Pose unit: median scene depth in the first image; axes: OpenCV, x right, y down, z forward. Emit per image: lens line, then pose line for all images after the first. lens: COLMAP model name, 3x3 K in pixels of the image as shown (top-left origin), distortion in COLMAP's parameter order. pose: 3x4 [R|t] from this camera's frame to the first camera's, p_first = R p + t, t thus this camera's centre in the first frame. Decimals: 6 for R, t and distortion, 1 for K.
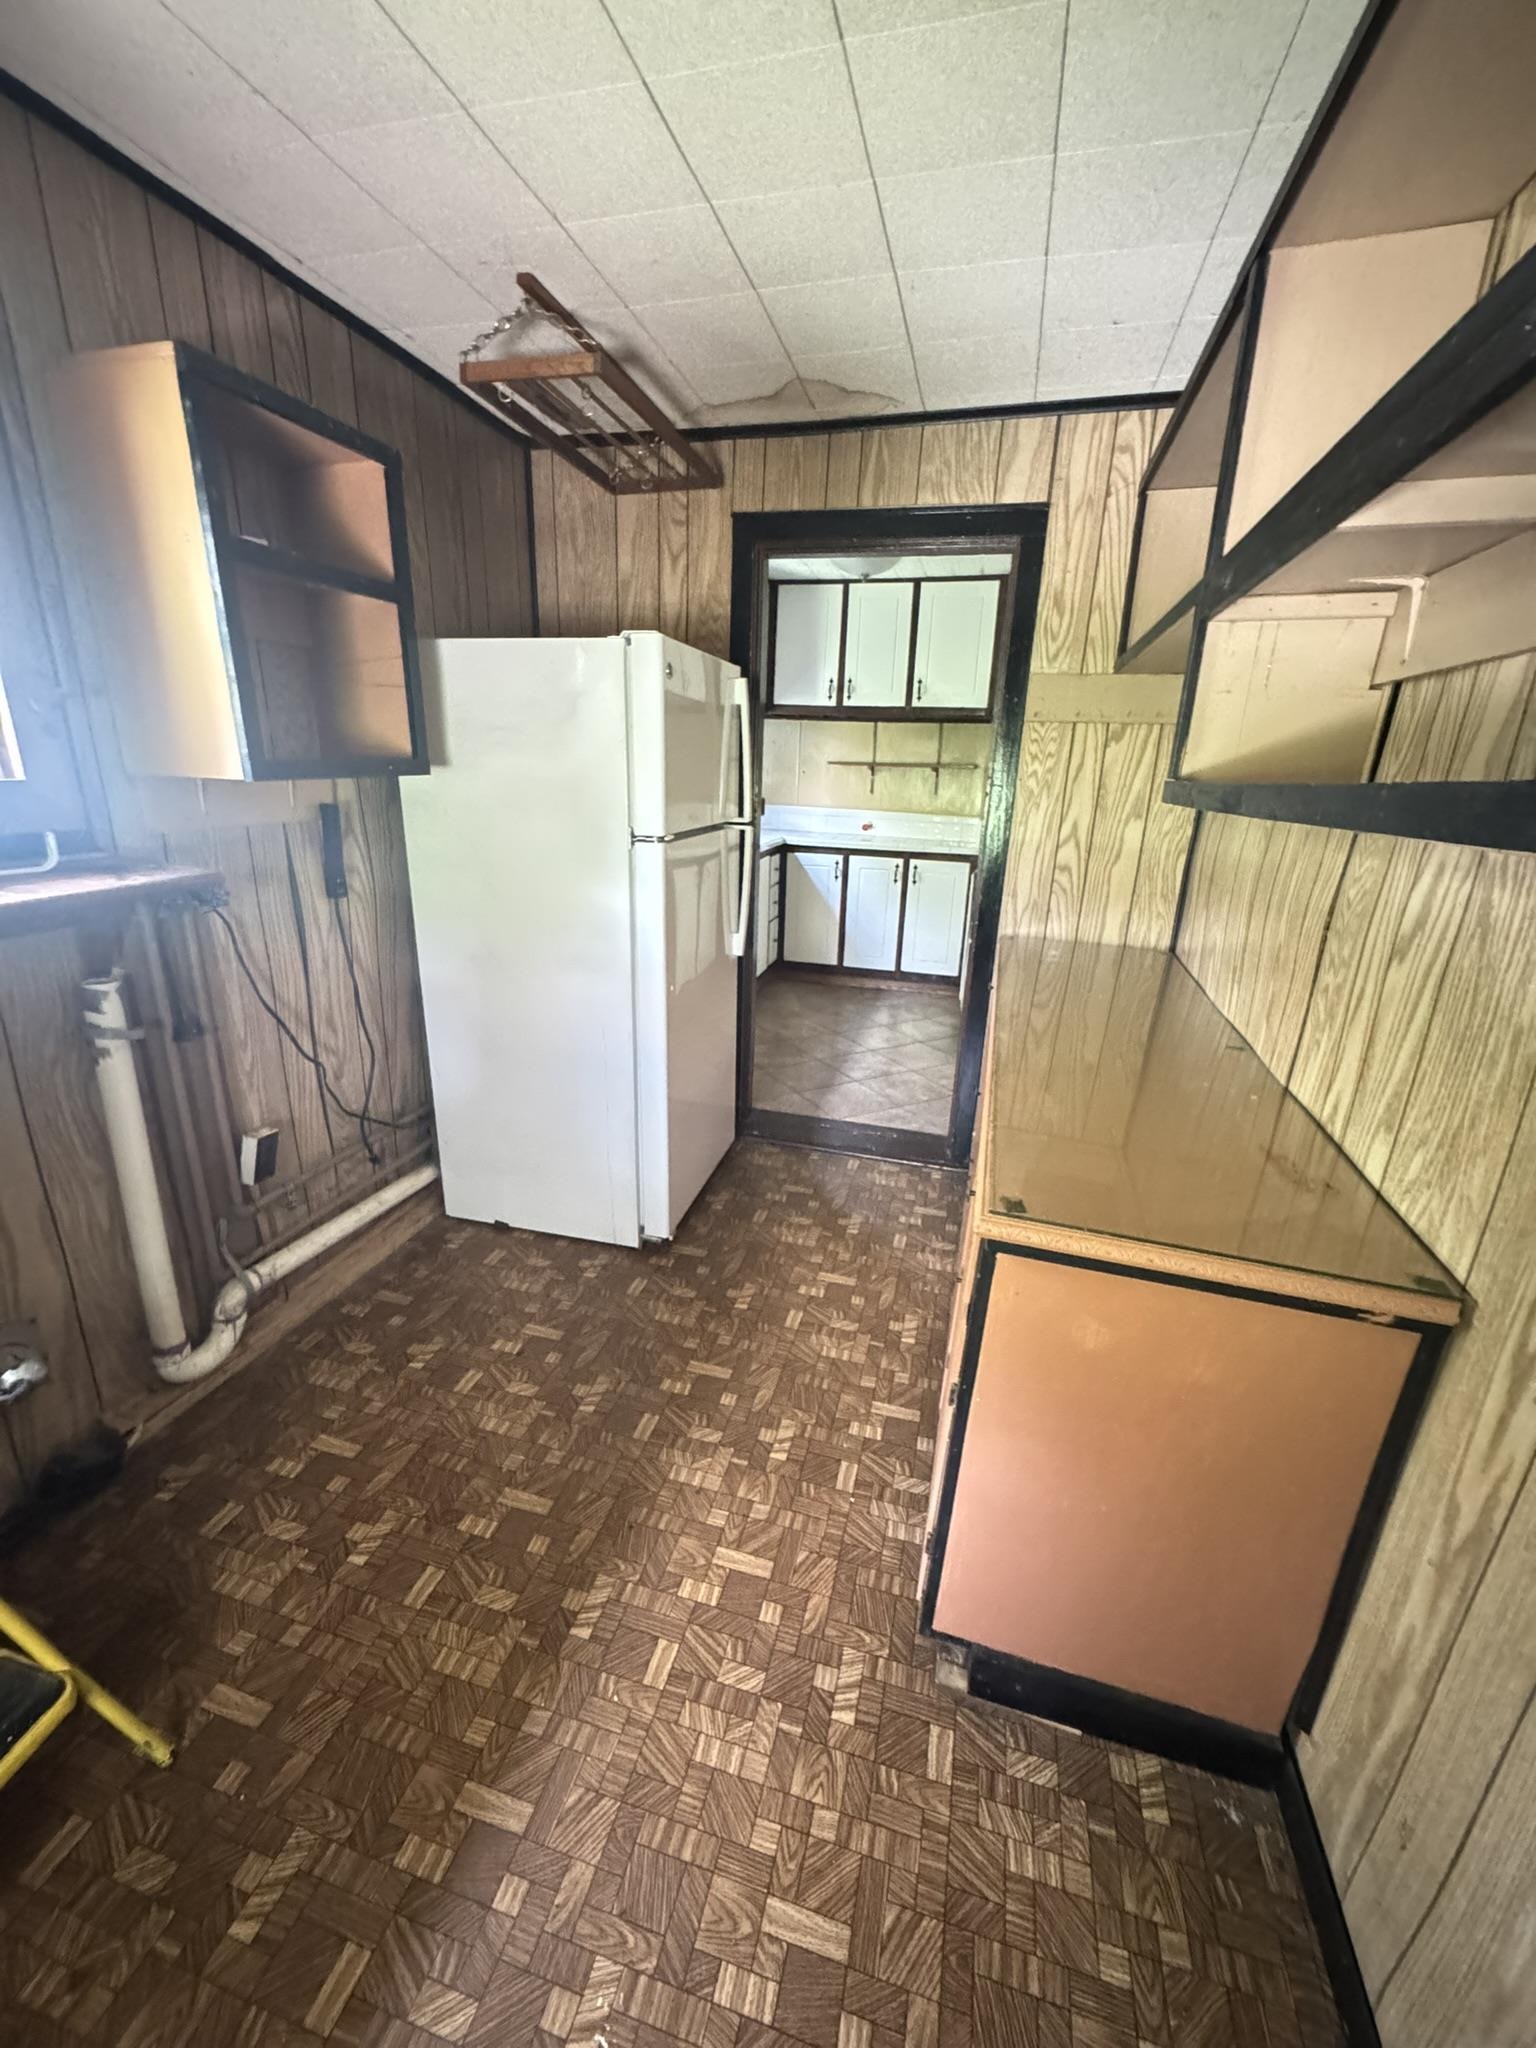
lens RADIAL K [[813.9, 0, 766.9], [0, 813.9, 1022.3], [0, 0, 1]] dist [-0.004107, 0.000285]
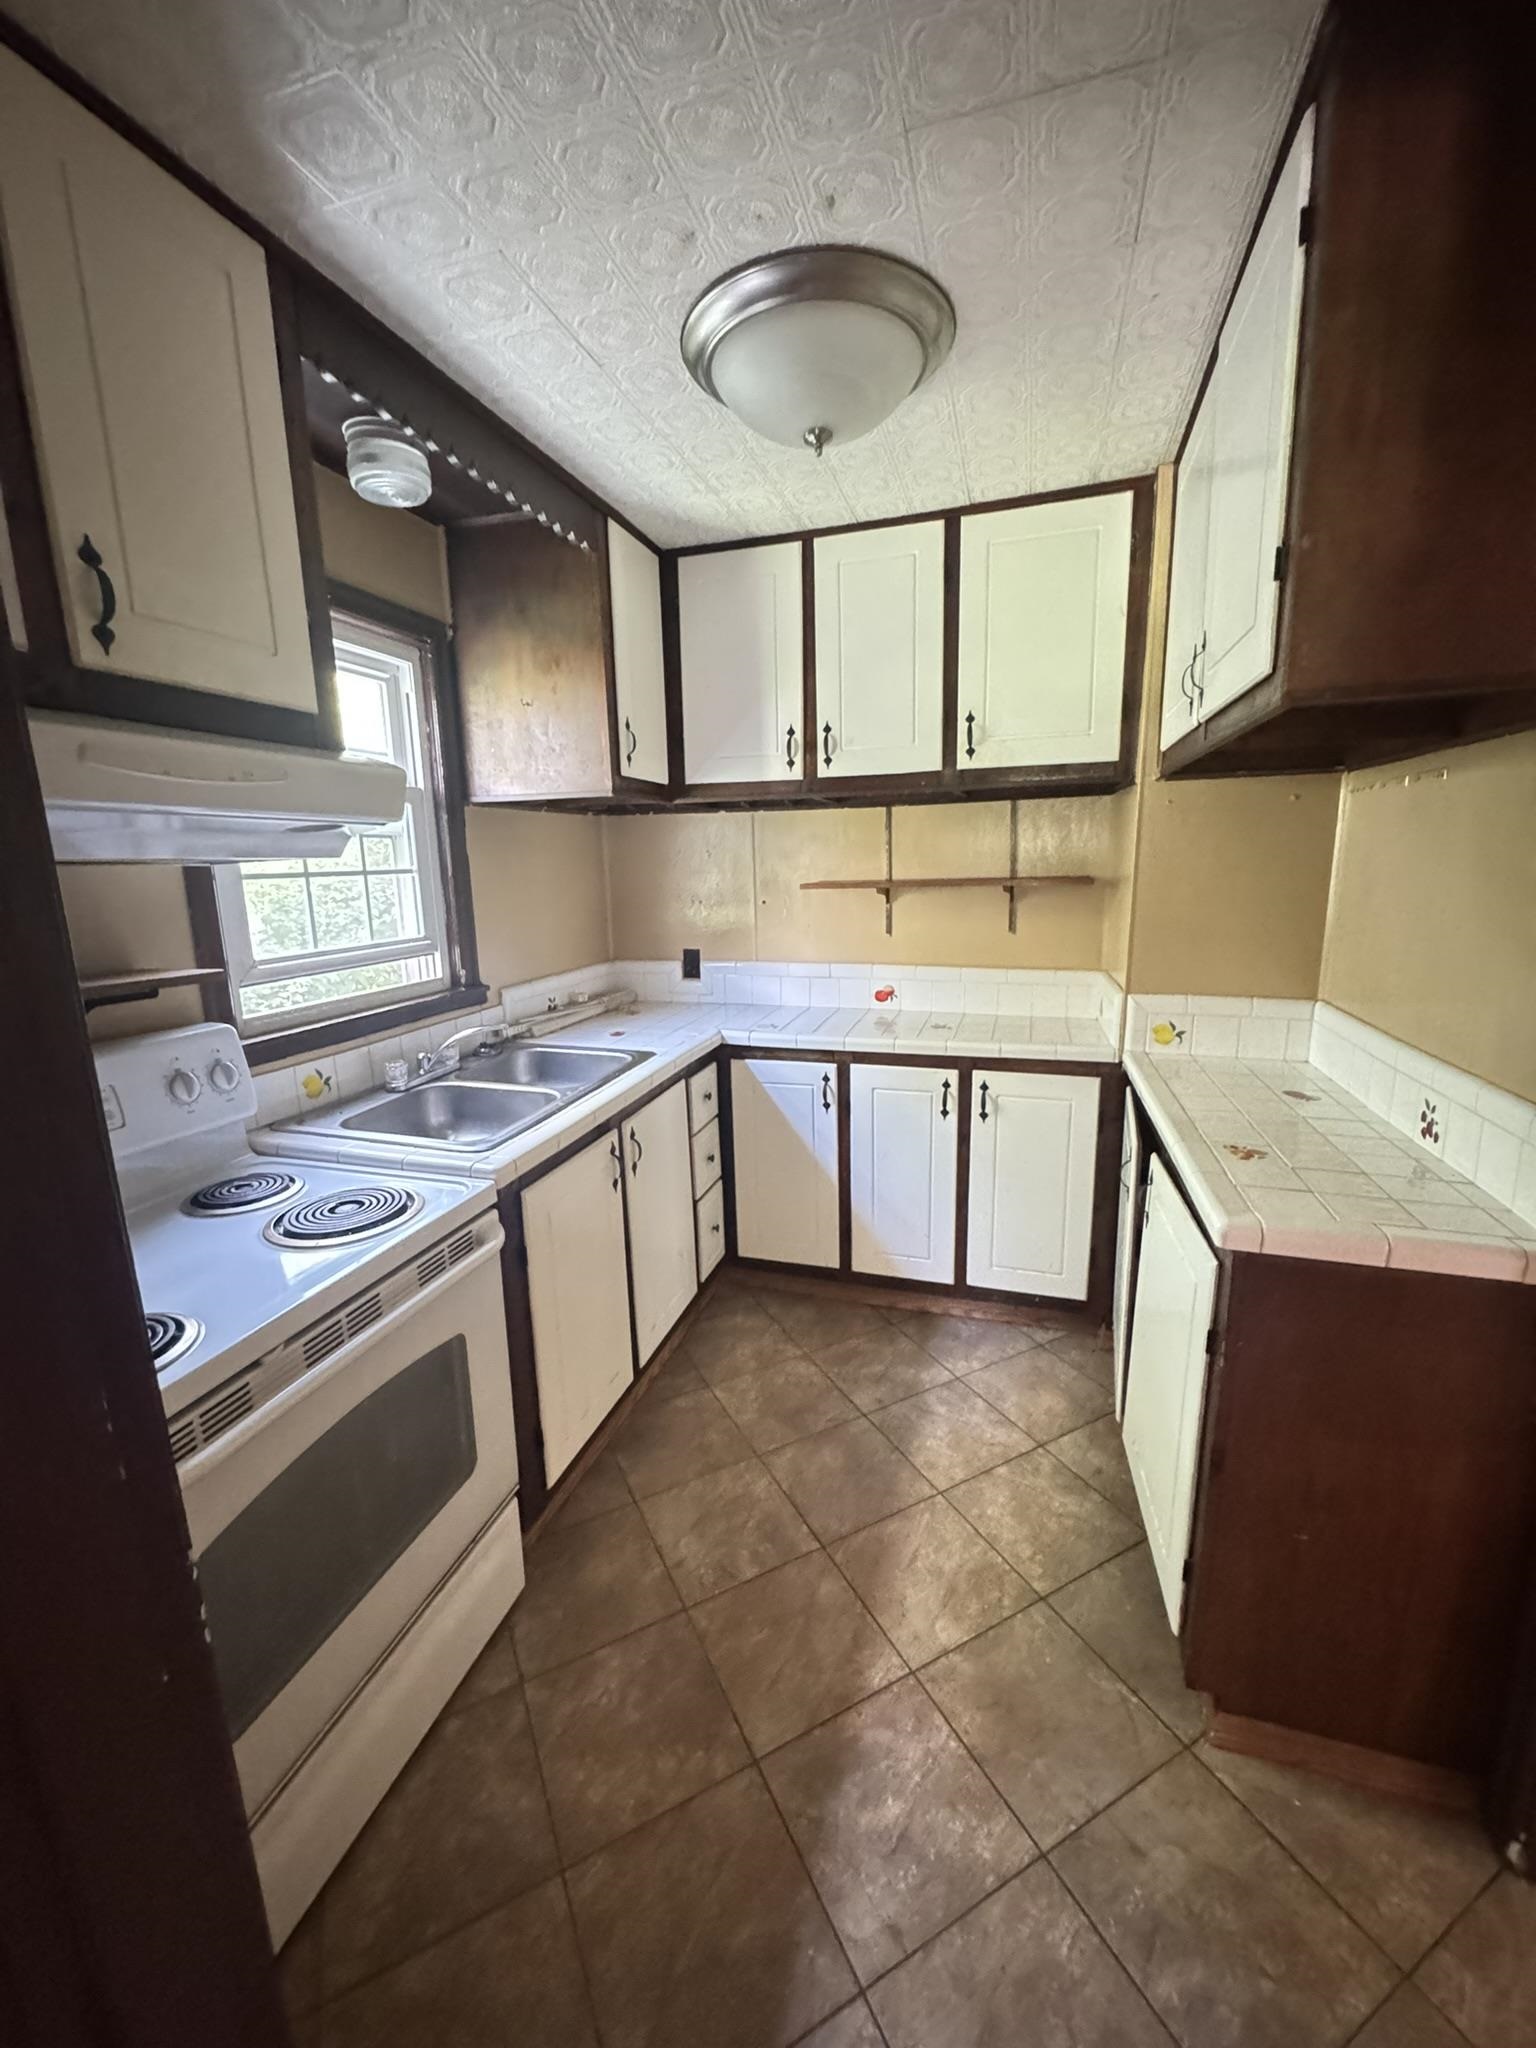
lens RADIAL K [[813.9, 0, 768.9], [0, 813.9, 1026.3], [0, 0, 1]] dist [-0.004107, 0.000285]
pose [[0.997541, -0.047755, -0.051295, 0.078885], [0.041965, 0.993203, -0.108565, -0.176240], [0.056131, 0.106146, 0.992765, 0.494942]]
